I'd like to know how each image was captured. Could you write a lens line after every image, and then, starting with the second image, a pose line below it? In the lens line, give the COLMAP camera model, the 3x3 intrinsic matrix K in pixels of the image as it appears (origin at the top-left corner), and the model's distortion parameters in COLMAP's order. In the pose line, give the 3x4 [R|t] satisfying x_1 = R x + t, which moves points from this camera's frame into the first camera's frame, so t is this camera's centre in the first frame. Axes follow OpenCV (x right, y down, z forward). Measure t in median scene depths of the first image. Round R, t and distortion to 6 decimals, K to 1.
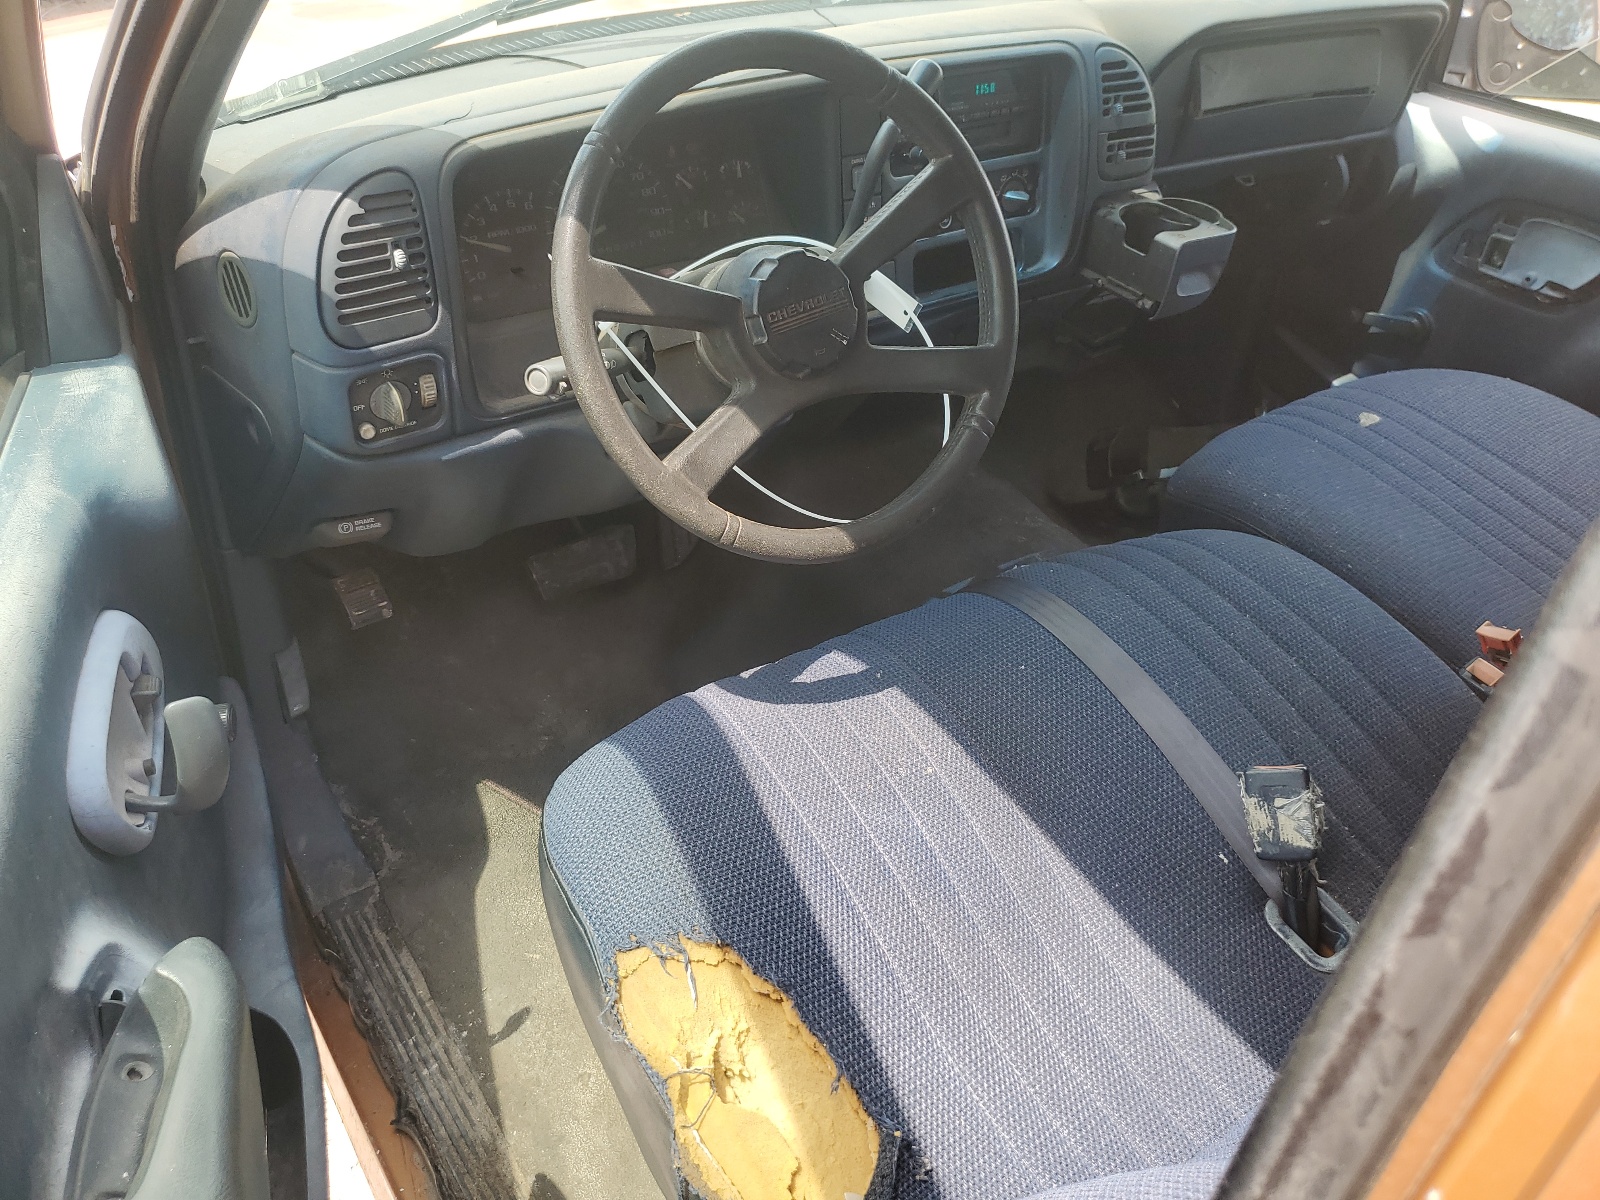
lens RADIAL K [[1231.2, 0, 800.0], [0, 1231.2, 600.0], [0, 0, 1]] dist [-0.004362, 0.000215]
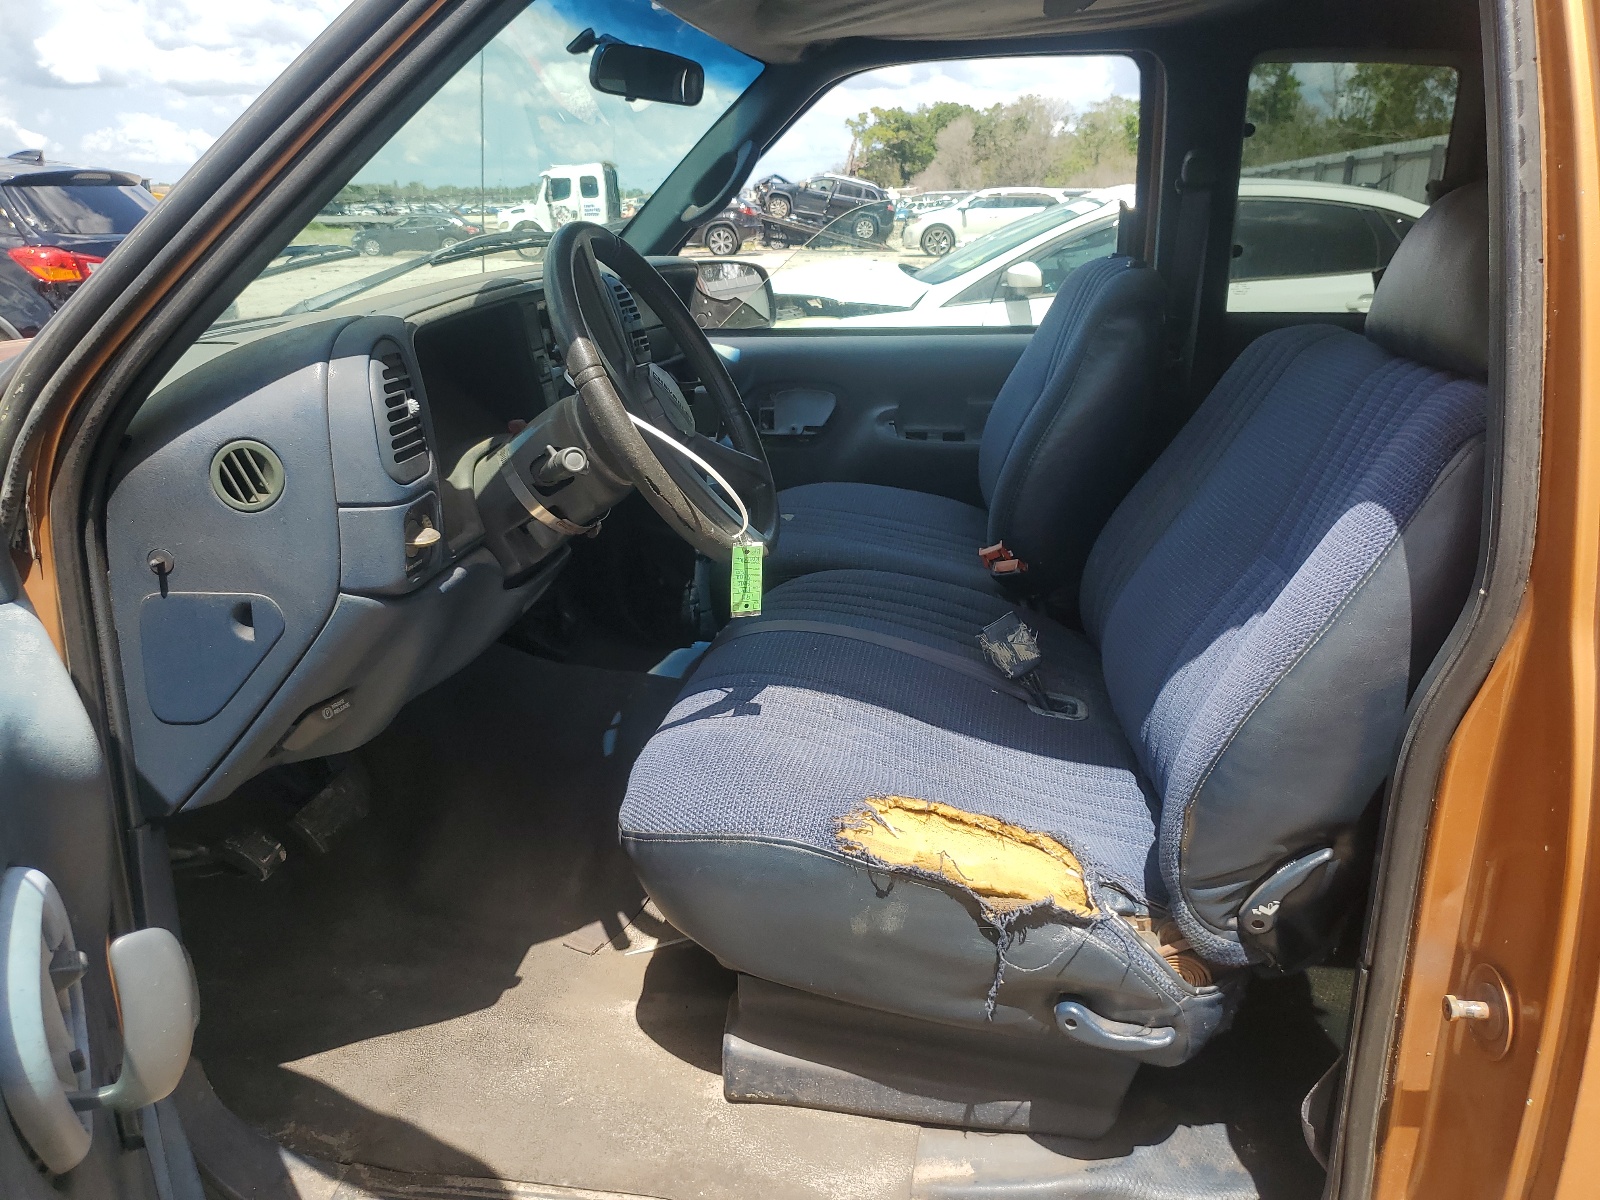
lens RADIAL K [[1188.4, 0, 800.0], [0, 1188.4, 600.0], [0, 0, 1]] dist [-0.003659, -0.001775]
pose [[0.680306, -0.278968, 0.677761, -0.795703], [0.474100, 0.872707, -0.116672, 0.171210], [-0.558939, 0.400699, 0.725967, 0.036052]]
